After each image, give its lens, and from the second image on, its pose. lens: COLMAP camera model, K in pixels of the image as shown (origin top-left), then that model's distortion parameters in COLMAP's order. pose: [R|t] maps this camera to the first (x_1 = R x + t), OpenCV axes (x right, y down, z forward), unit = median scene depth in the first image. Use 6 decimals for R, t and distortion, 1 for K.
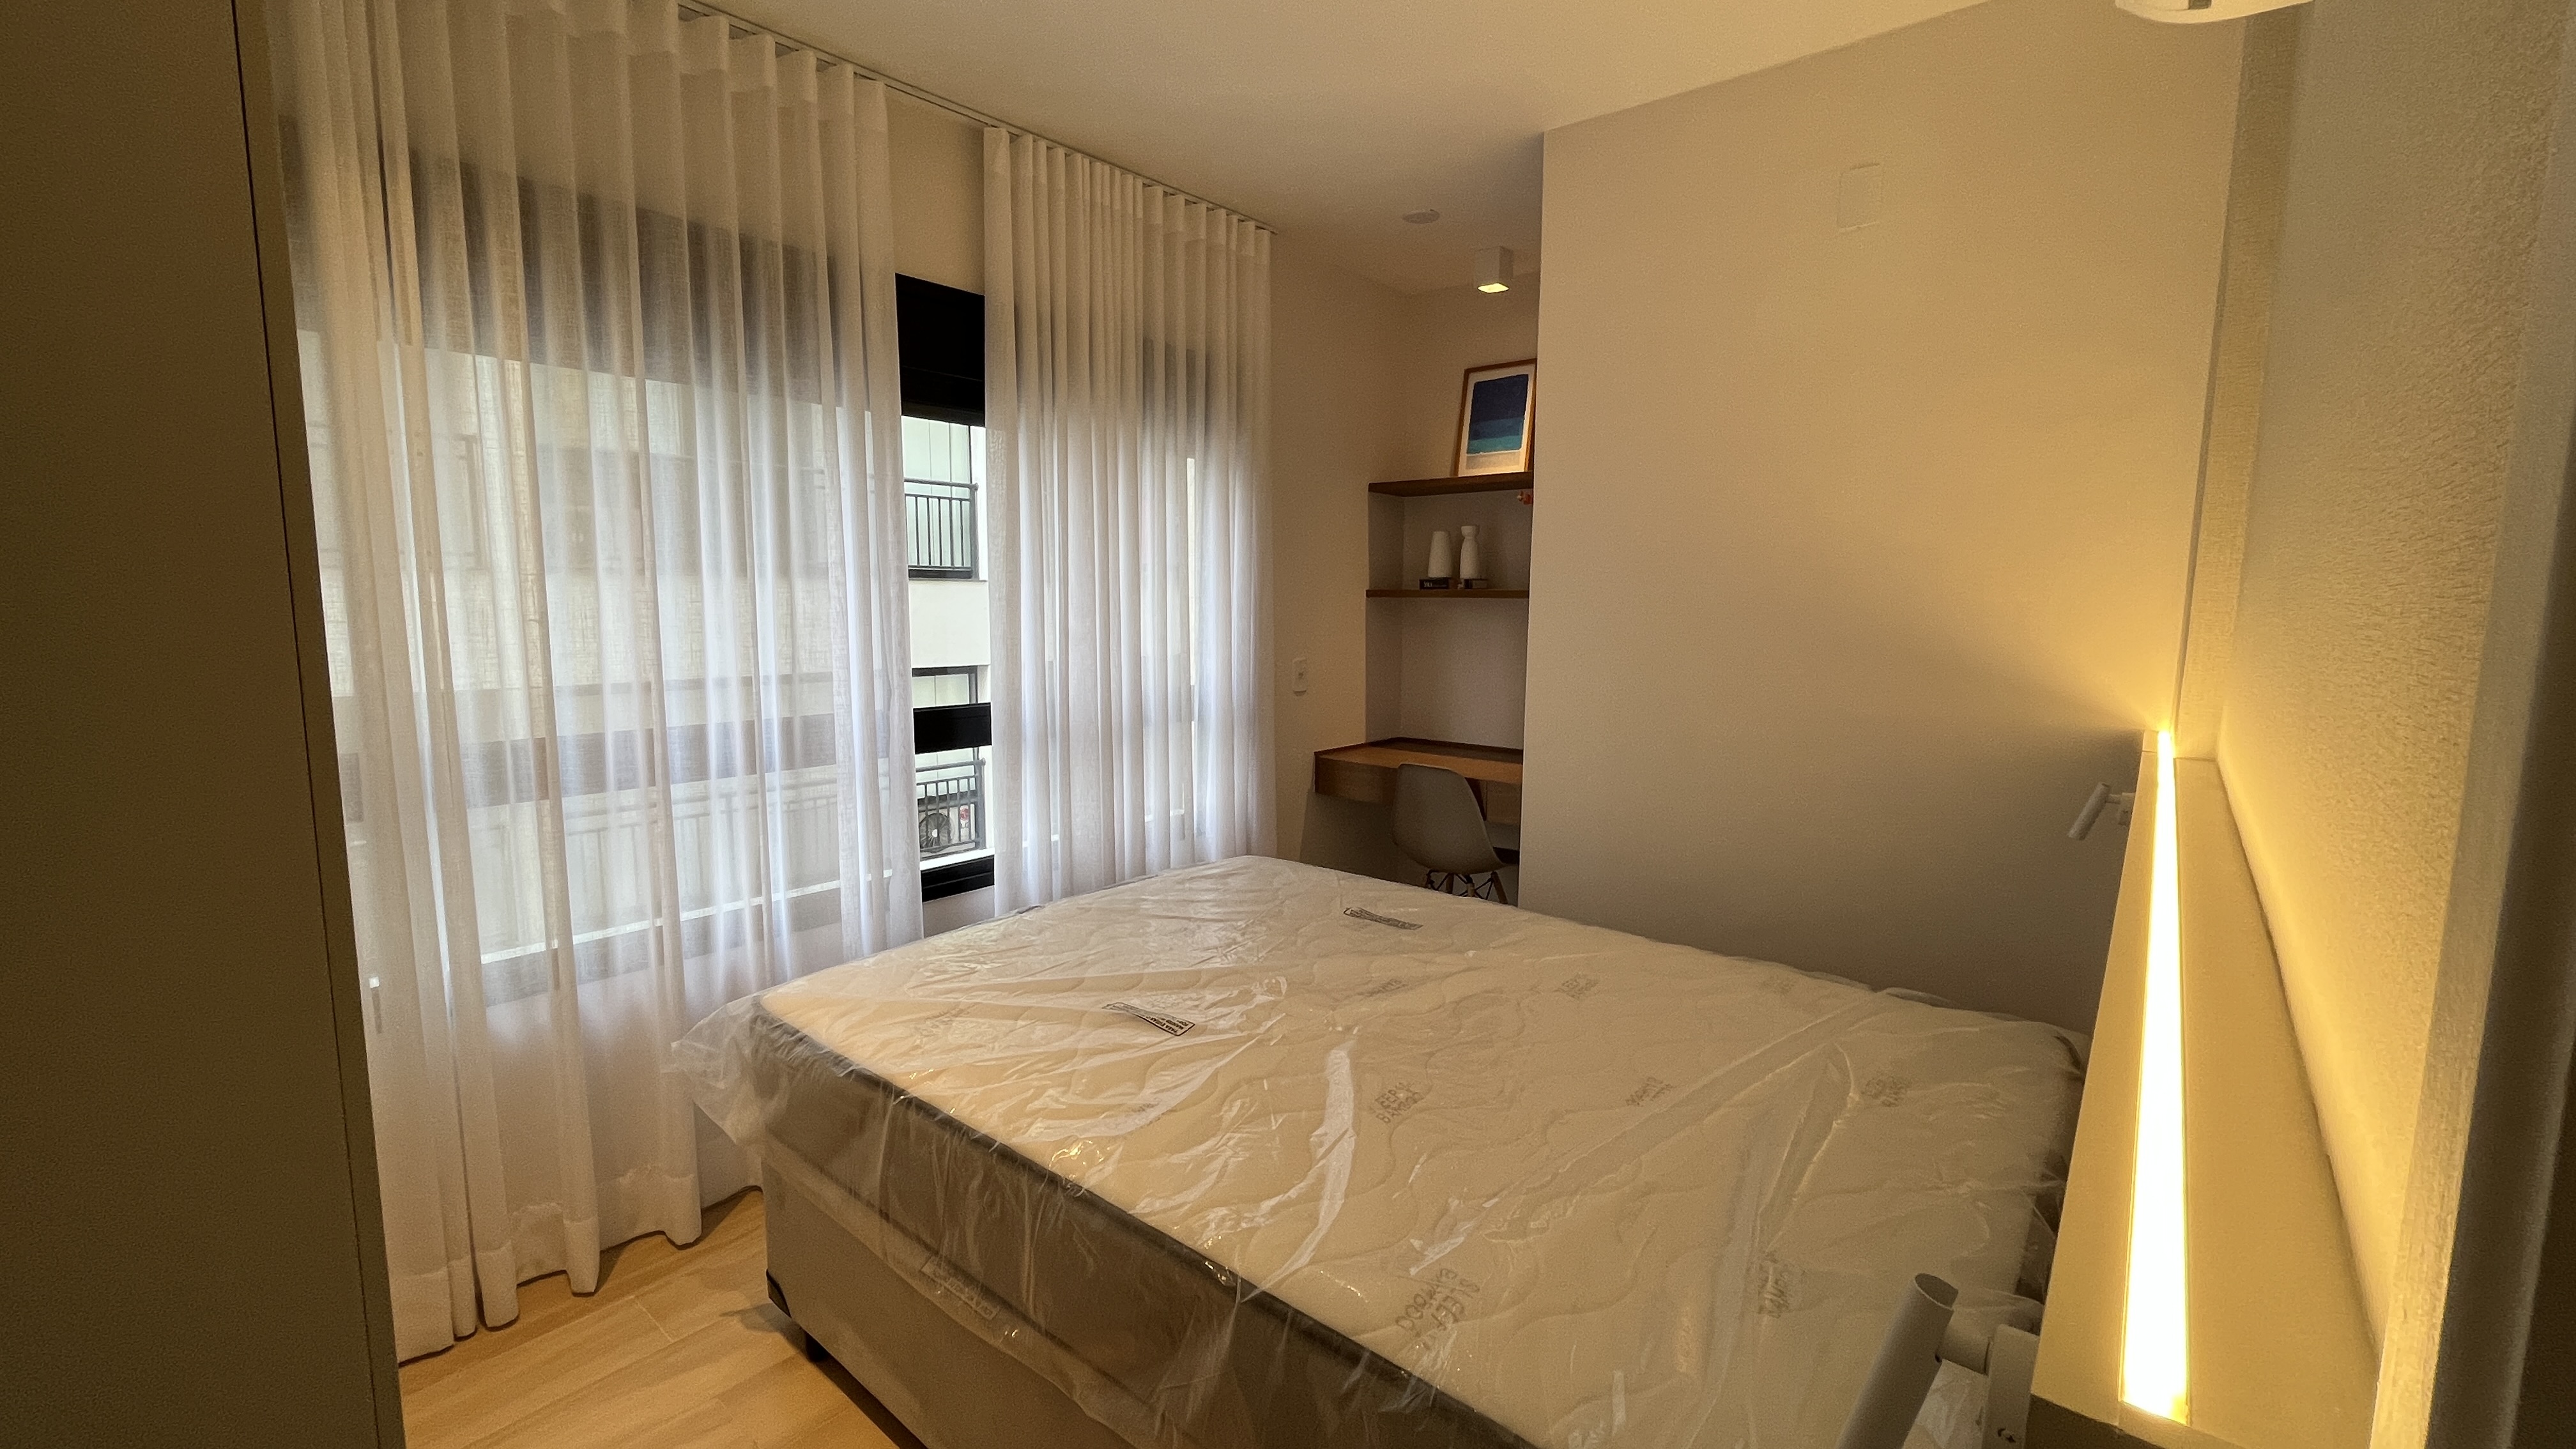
lens RADIAL K [[1054.0, 0, 1283.8], [0, 1054.0, 719.4], [0, 0, 1]] dist [-0.000446, 0.000442]
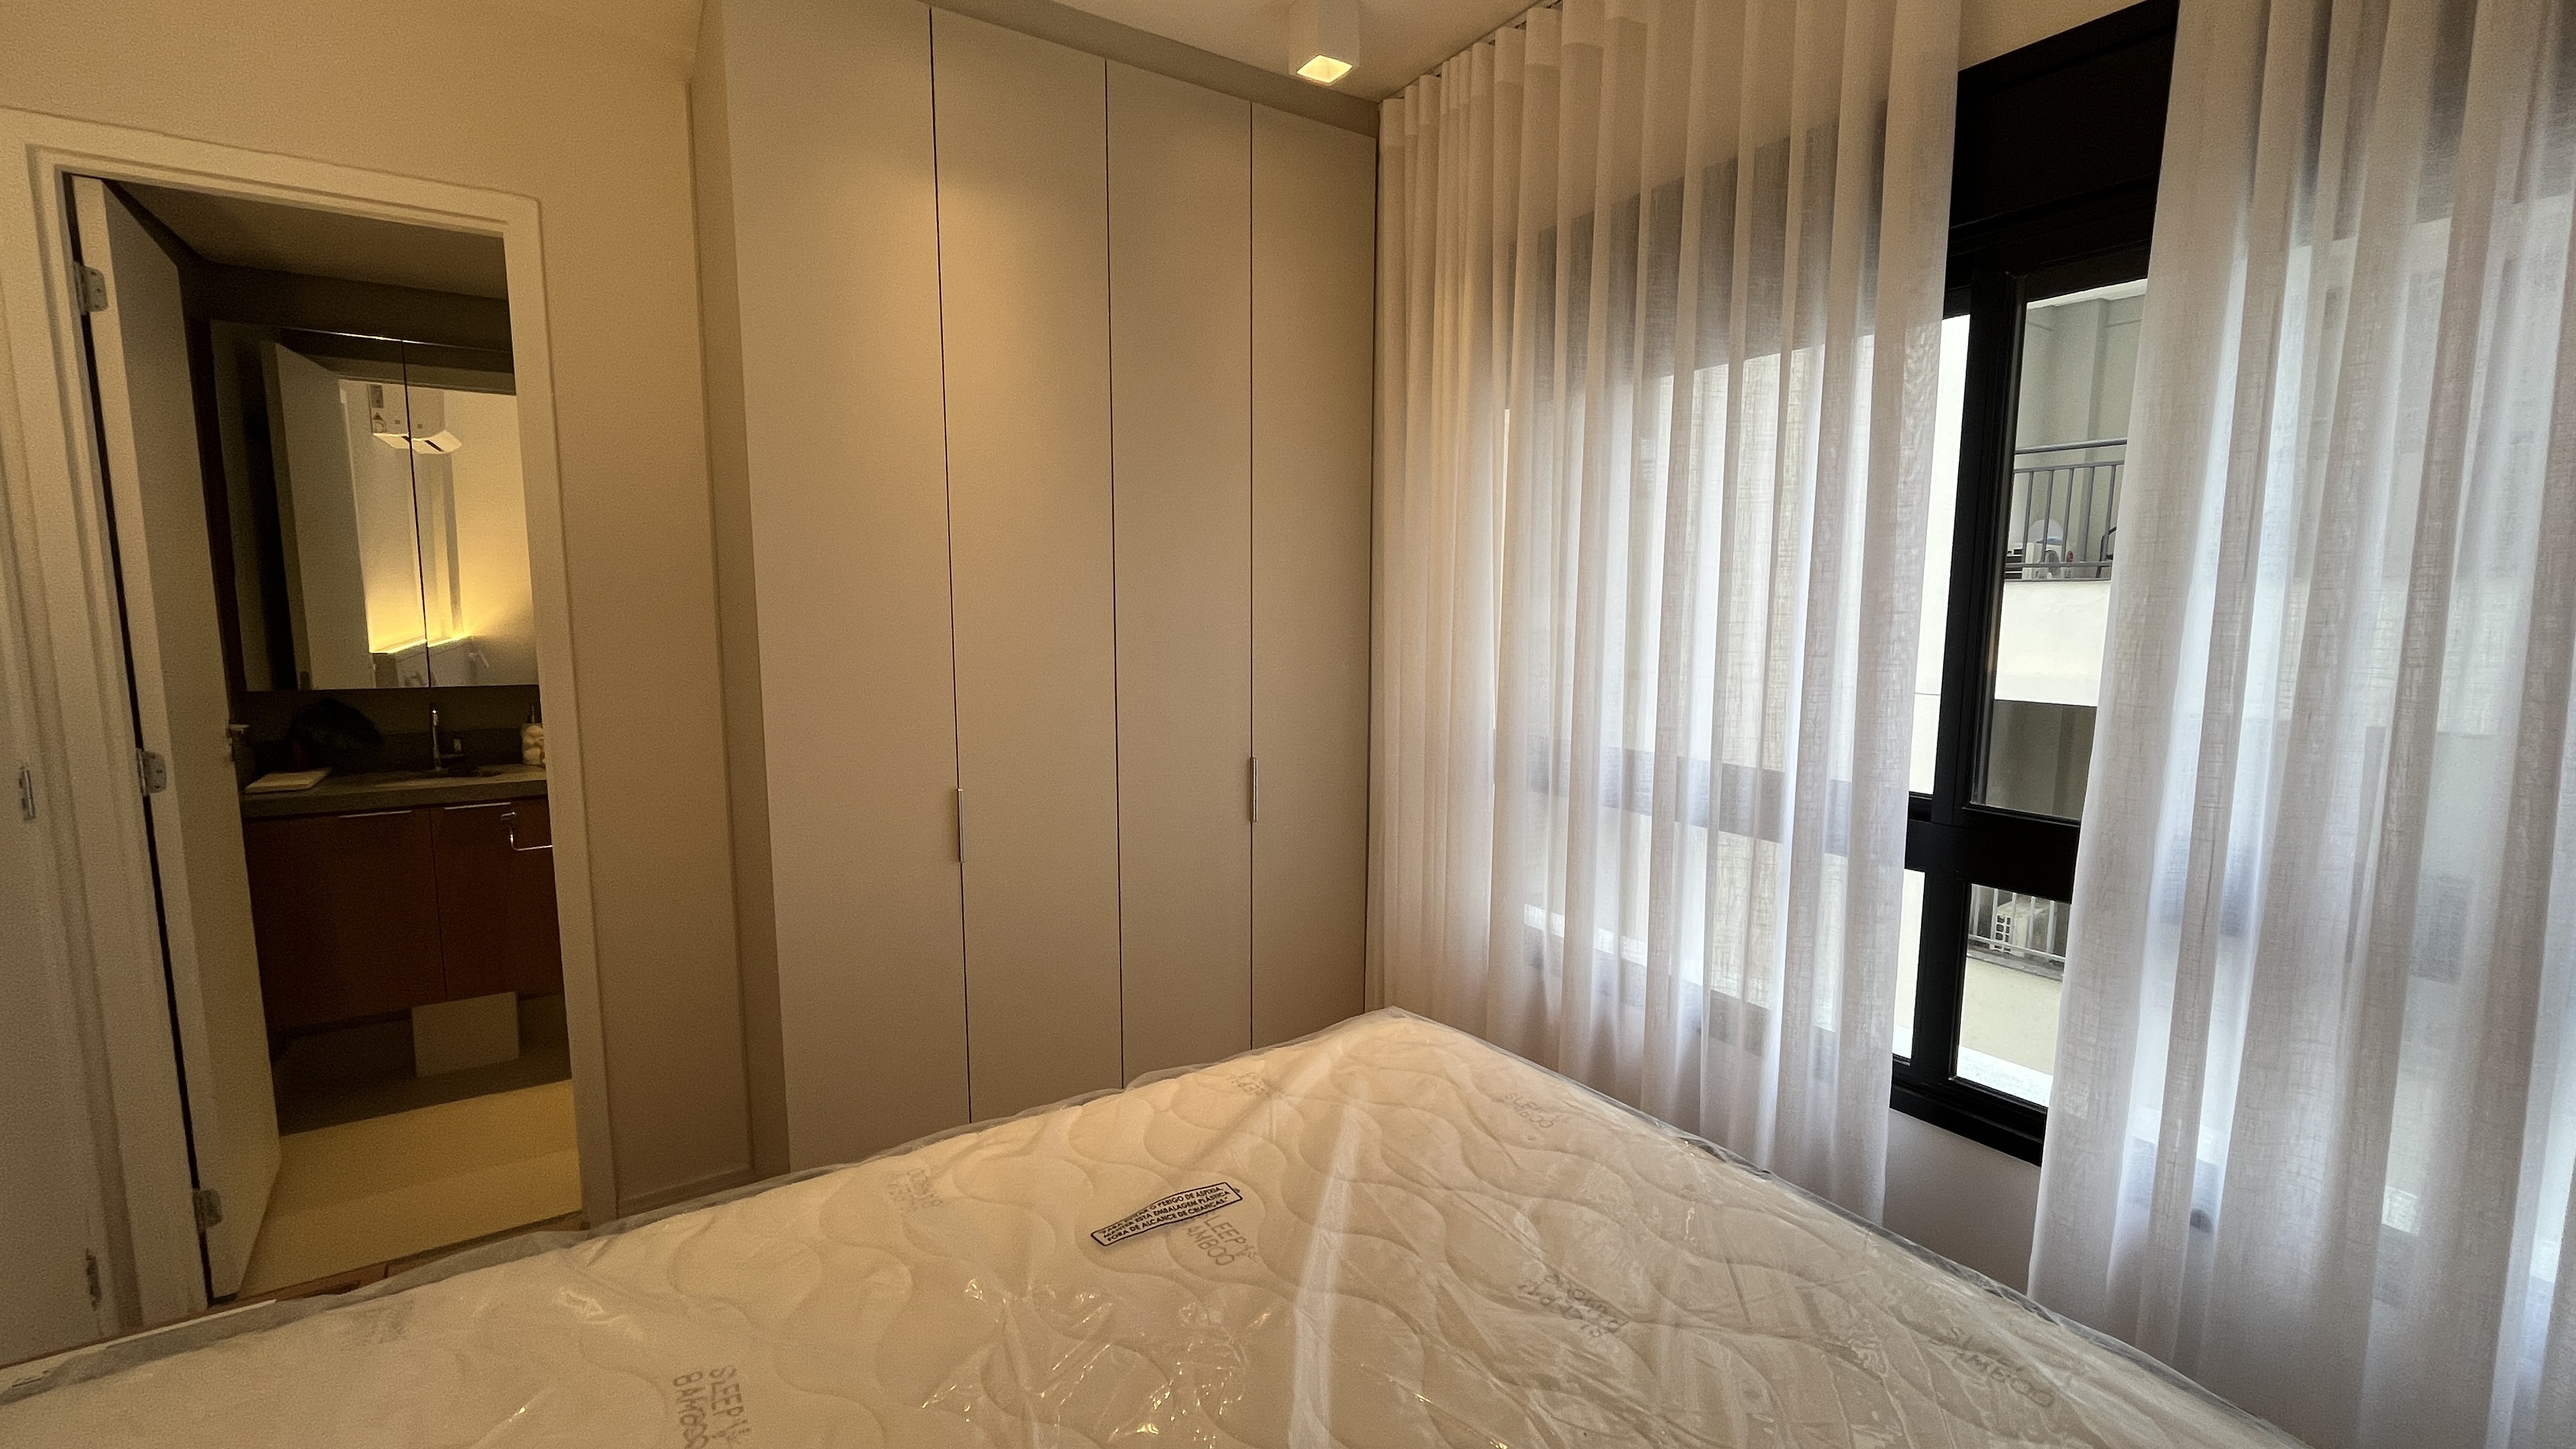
lens RADIAL K [[1054.0, 0, 1283.8], [0, 1054.0, 719.4], [0, 0, 1]] dist [-0.000446, 0.000442]
pose [[-0.291039, 0.099314, -0.951542, 0.210196], [-0.118993, 0.983117, 0.139005, -0.067836], [0.949282, 0.153683, -0.274308, 0.538609]]
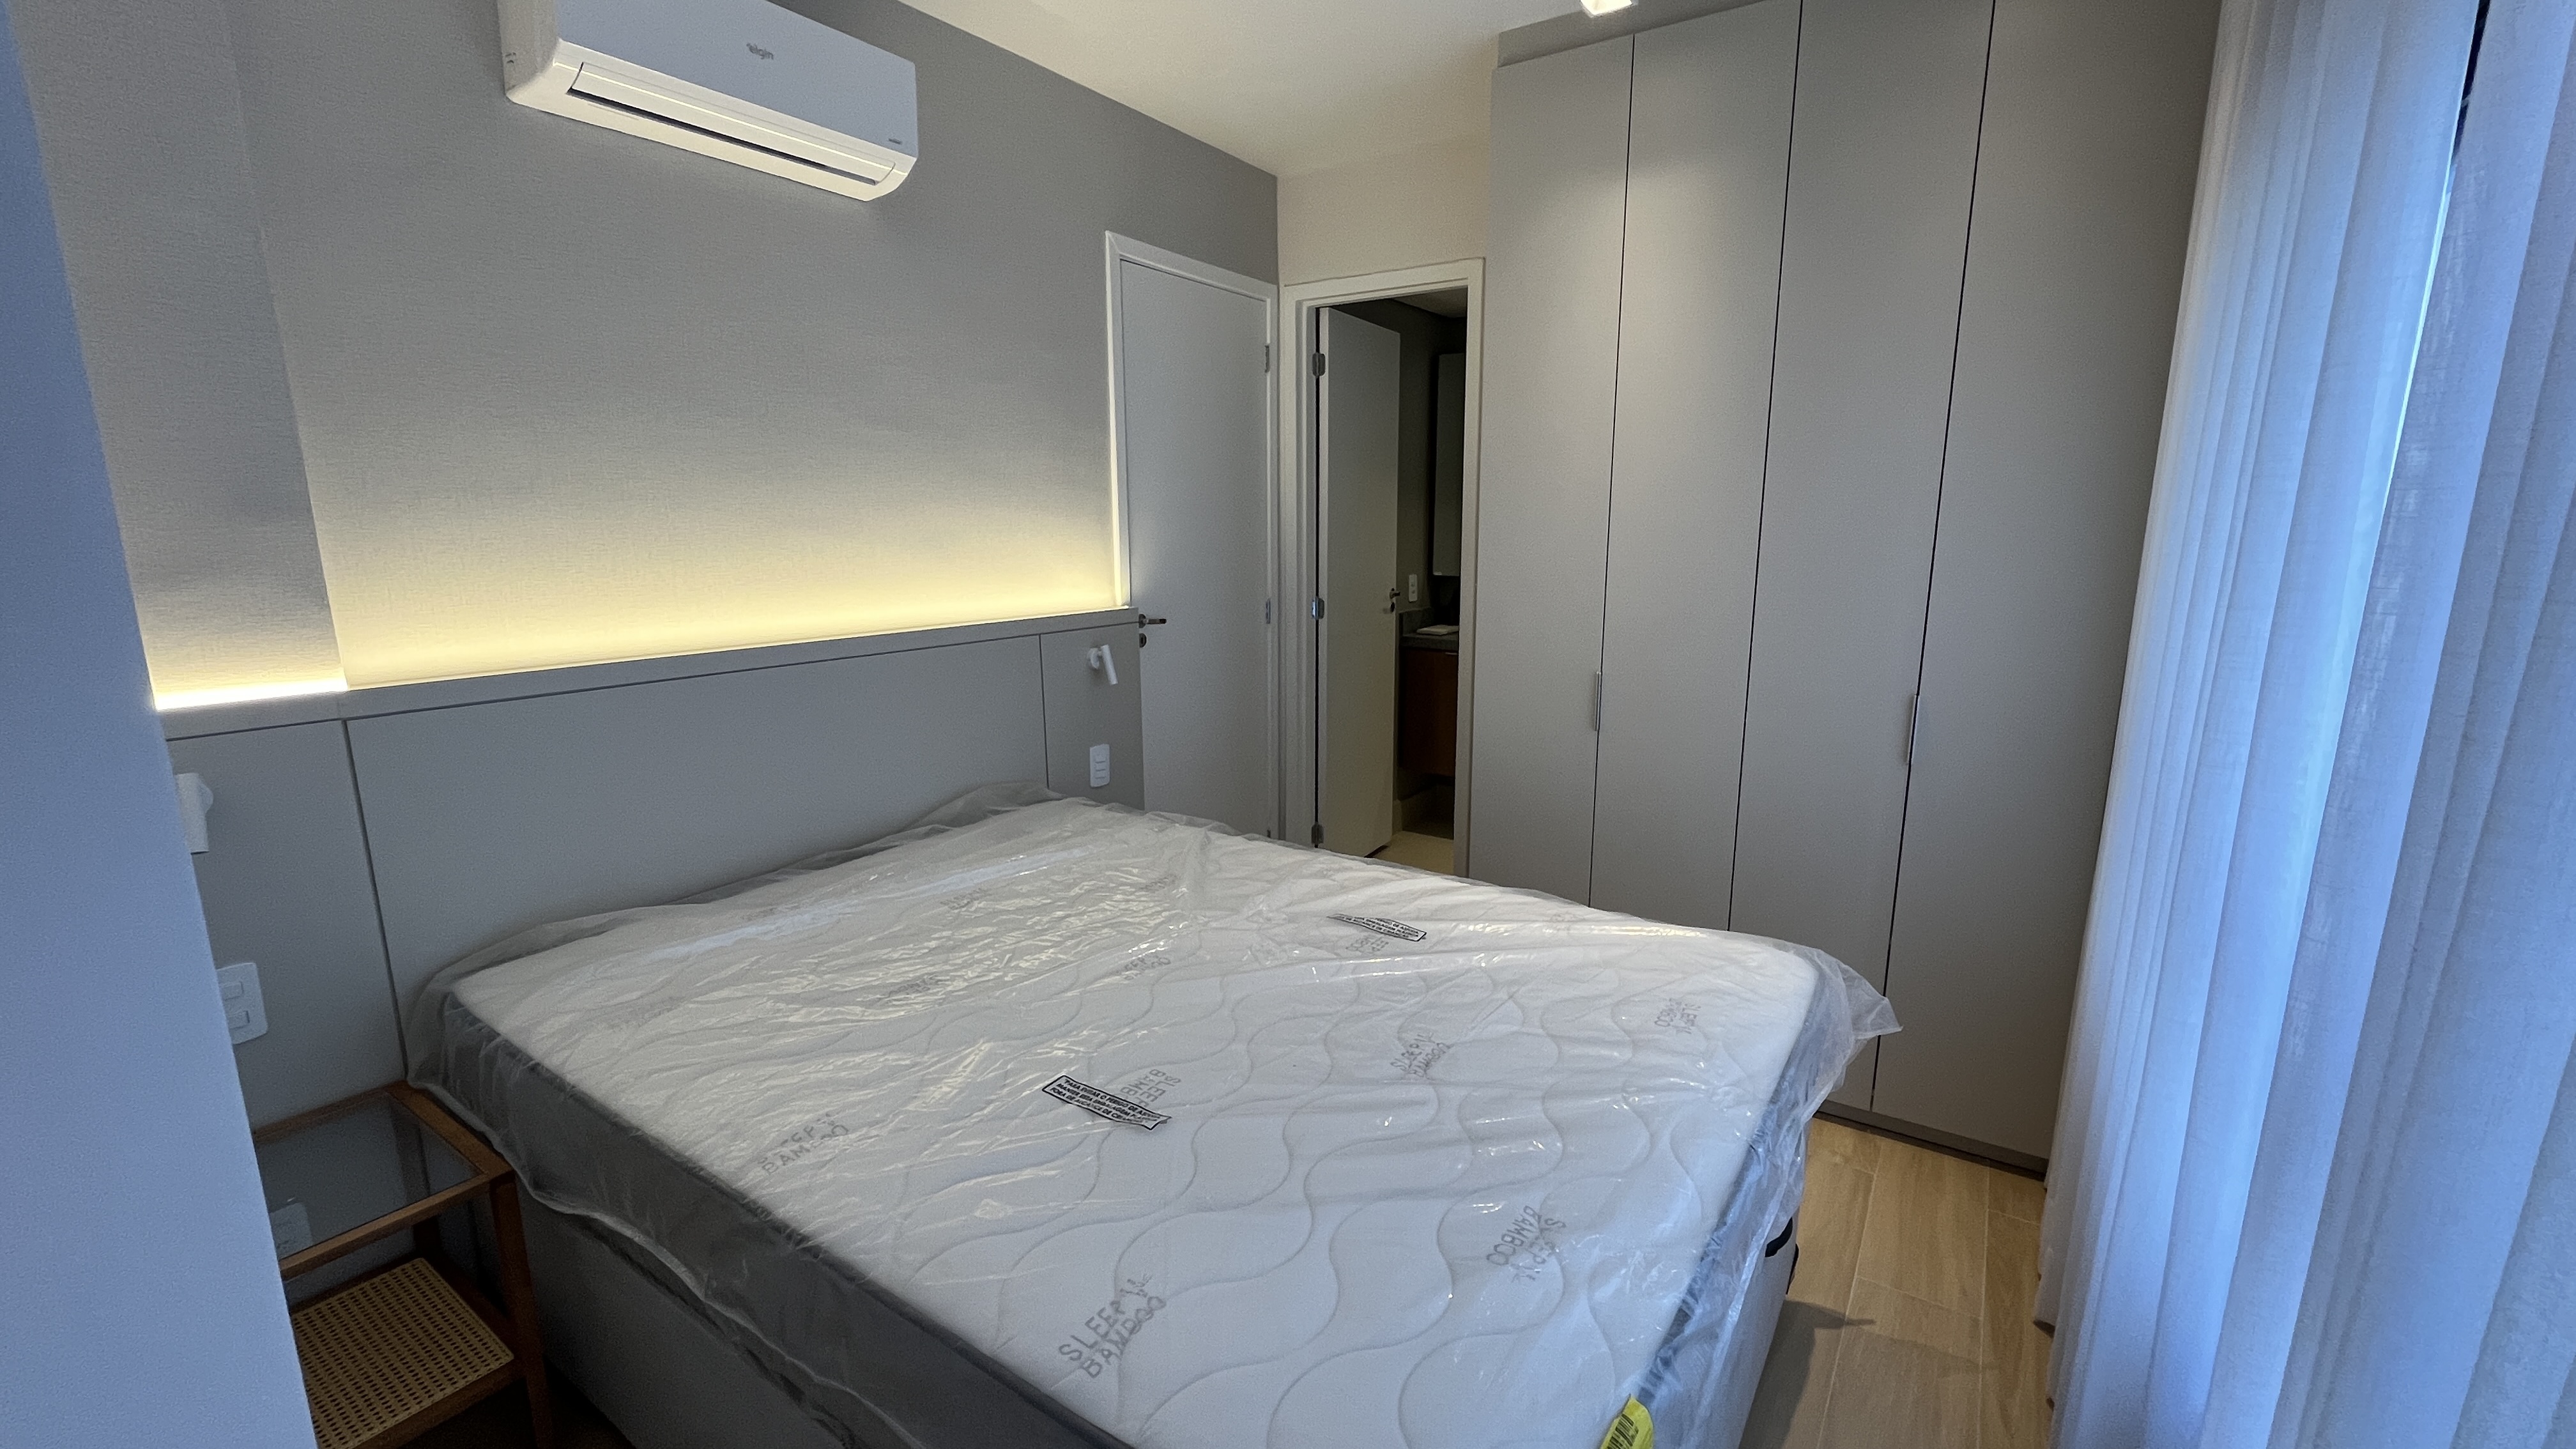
lens RADIAL K [[1054.0, 0, 1283.8], [0, 1054.0, 719.4], [0, 0, 1]] dist [-0.000446, 0.000442]
pose [[-0.995078, 0.006626, -0.098873, 0.027650], [-0.023499, 0.953523, 0.300402, -0.107194], [0.096269, 0.301247, -0.948674, 0.860227]]
